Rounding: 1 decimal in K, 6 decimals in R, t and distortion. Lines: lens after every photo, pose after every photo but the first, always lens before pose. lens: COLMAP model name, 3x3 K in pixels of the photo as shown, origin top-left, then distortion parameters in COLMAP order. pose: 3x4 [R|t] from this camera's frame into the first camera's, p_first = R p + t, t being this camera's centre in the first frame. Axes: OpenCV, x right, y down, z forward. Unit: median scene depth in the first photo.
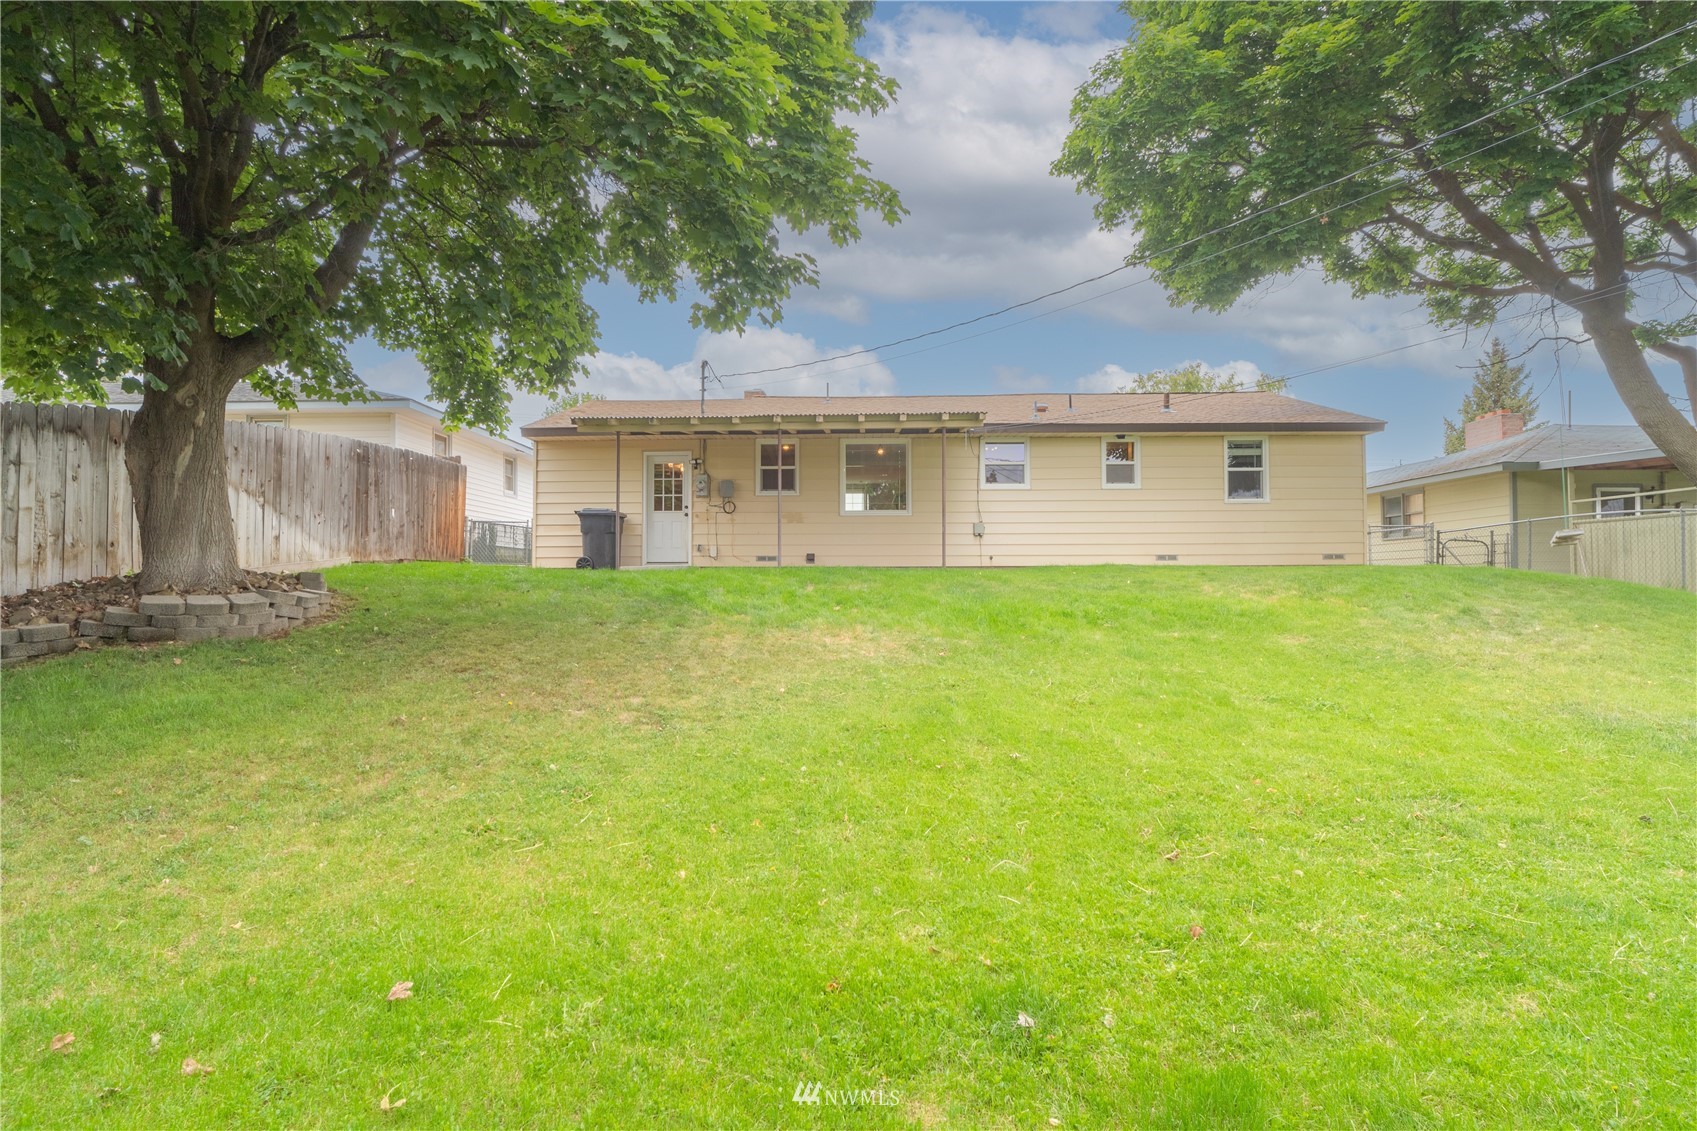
lens RADIAL K [[885.4, 0, 842.2], [0, 885.4, 561.4], [0, 0, 1]] dist [-0.000450, -0.000009]
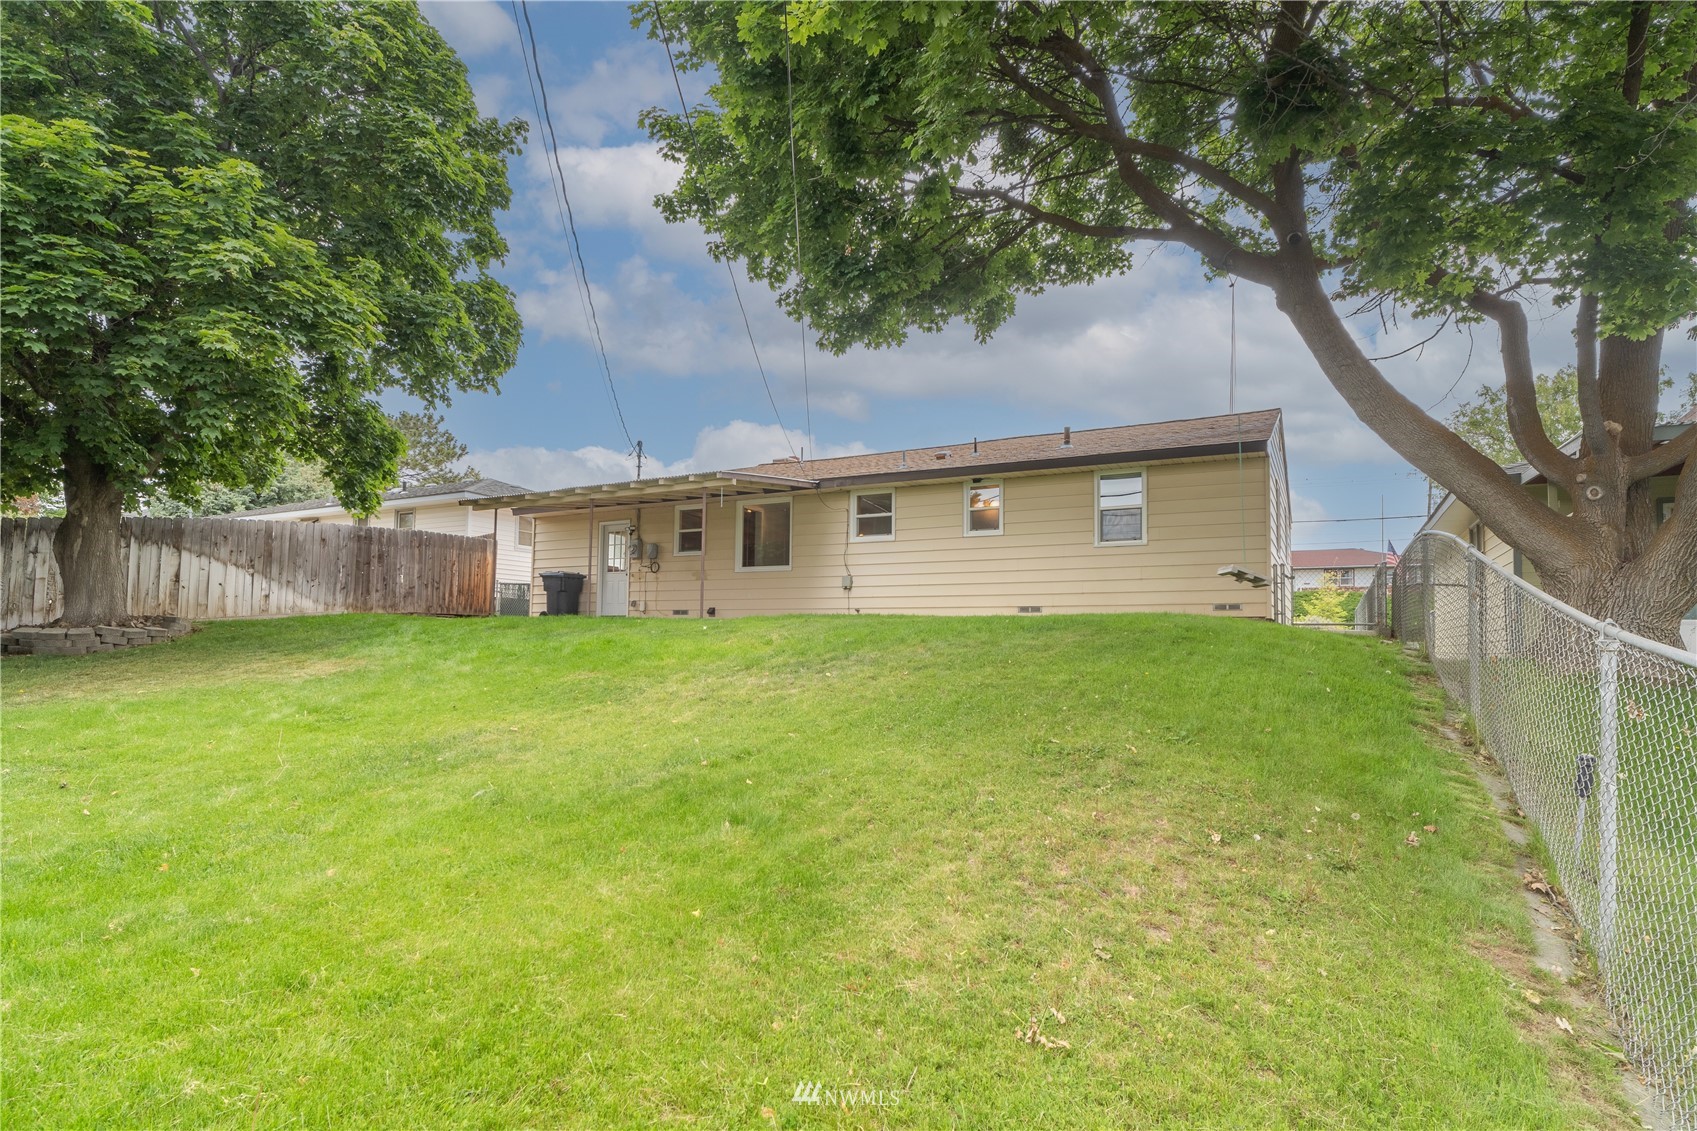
lens RADIAL K [[895.3, 0, 771.6], [0, 895.3, 576.3], [0, 0, 1]] dist [-0.002807, -0.001872]
pose [[0.880718, -0.022338, -0.473114, 0.648694], [-0.003896, 0.998512, -0.054397, 0.014409], [0.473625, 0.049752, 0.879320, 0.079775]]
